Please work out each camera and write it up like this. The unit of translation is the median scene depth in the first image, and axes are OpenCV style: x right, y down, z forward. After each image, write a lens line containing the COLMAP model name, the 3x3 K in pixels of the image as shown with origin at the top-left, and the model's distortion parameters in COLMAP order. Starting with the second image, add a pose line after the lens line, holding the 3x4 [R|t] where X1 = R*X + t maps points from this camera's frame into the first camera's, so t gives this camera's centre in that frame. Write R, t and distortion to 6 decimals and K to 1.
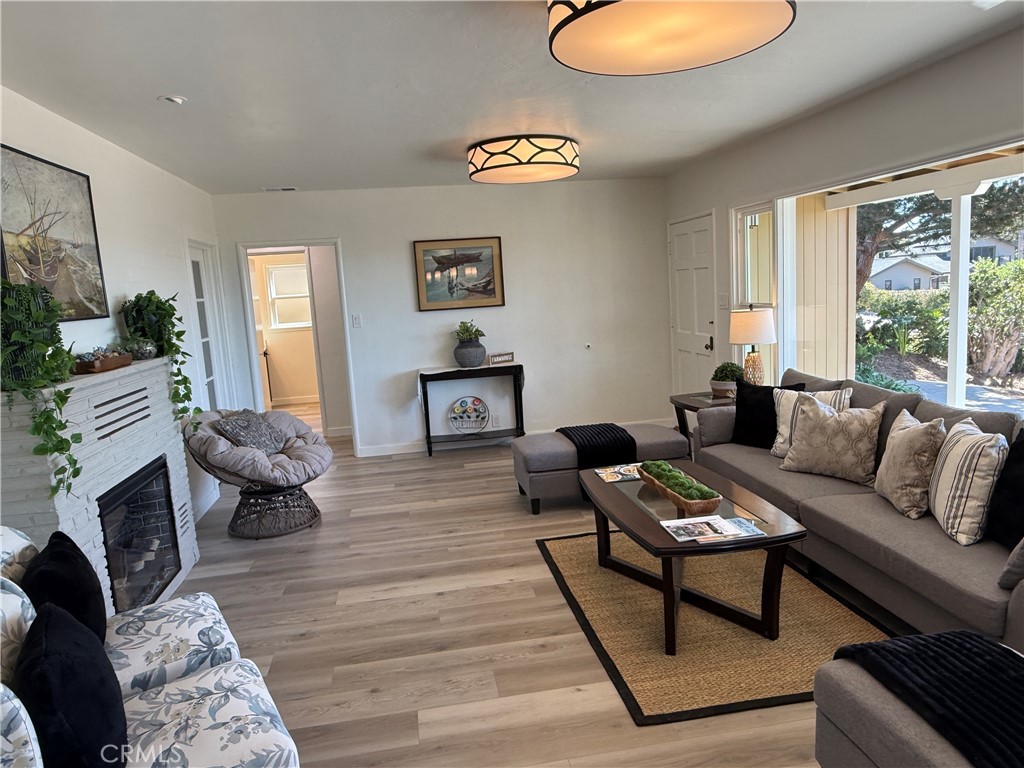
lens RADIAL K [[675.0, 0, 512.2], [0, 675.0, 382.9], [0, 0, 1]] dist [0.001085, 0.001142]
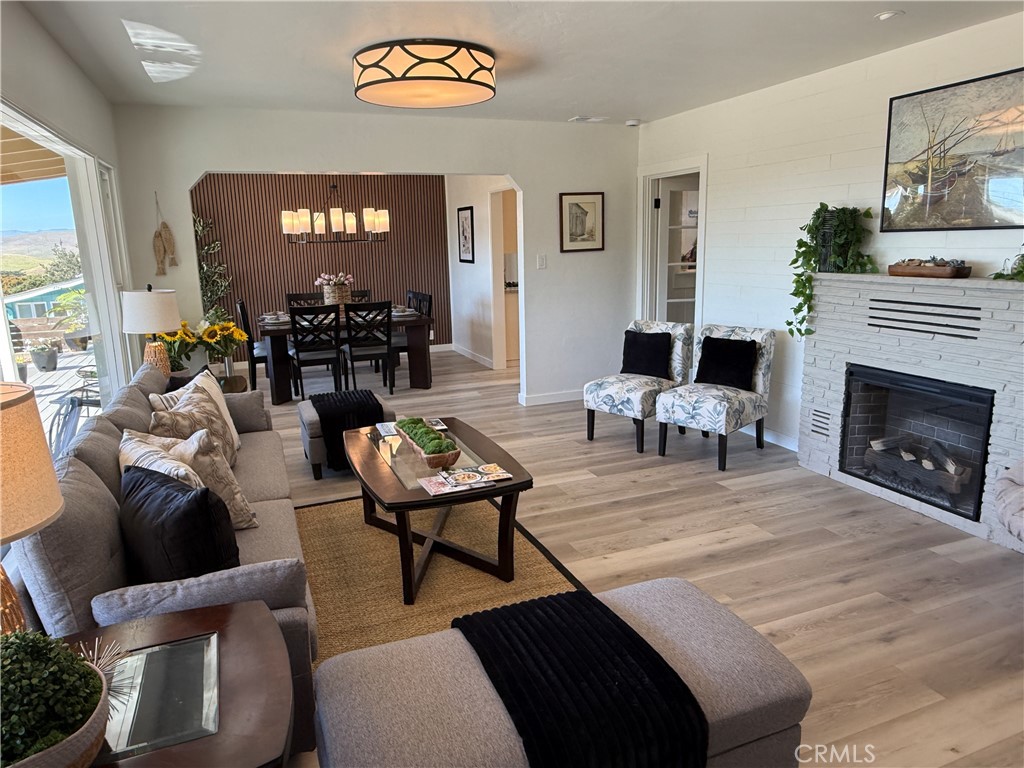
lens RADIAL K [[675.0, 0, 510.0], [0, 675.0, 381.3], [0, 0, 1]] dist [0.001085, 0.001142]
pose [[-0.971978, 0.132220, -0.194364, 0.318172], [0.056242, 0.933610, 0.353850, -0.307285], [0.228246, 0.333003, -0.914884, 2.030454]]
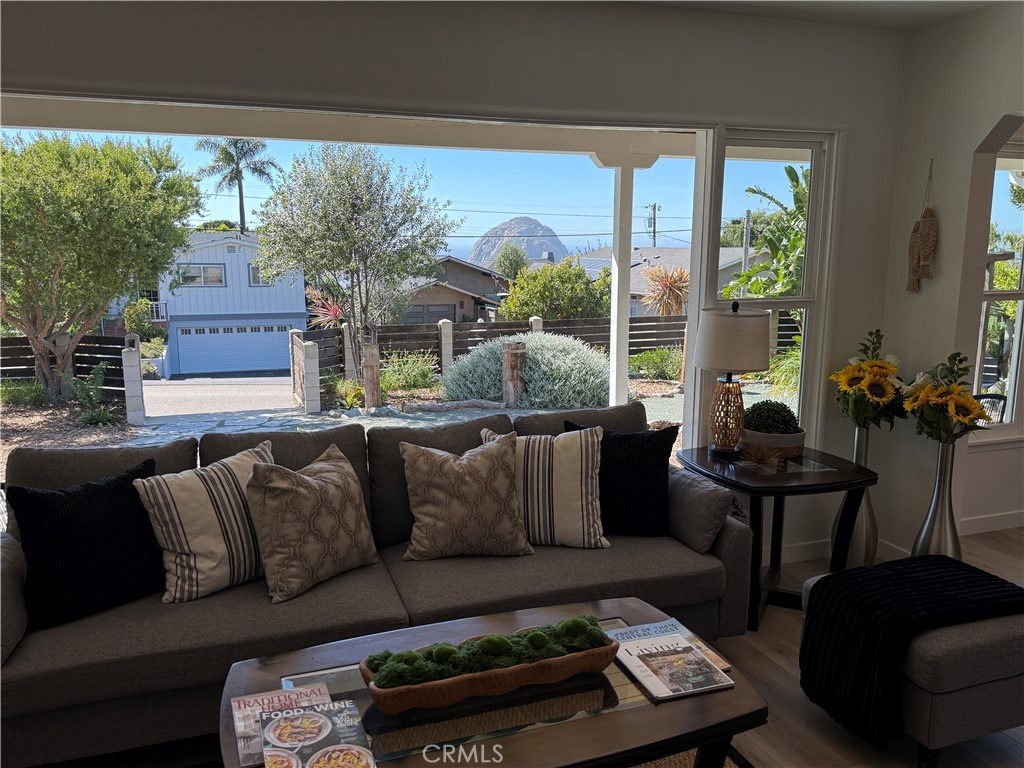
lens RADIAL K [[835.4, 0, 508.6], [0, 835.4, 391.8], [0, 0, 1]] dist [0.047080, -0.004958]
pose [[-0.189985, -0.123322, 0.974011, -0.370783], [0.149022, 0.976963, 0.152763, -0.150606], [-0.970411, 0.174172, -0.167231, 1.103492]]
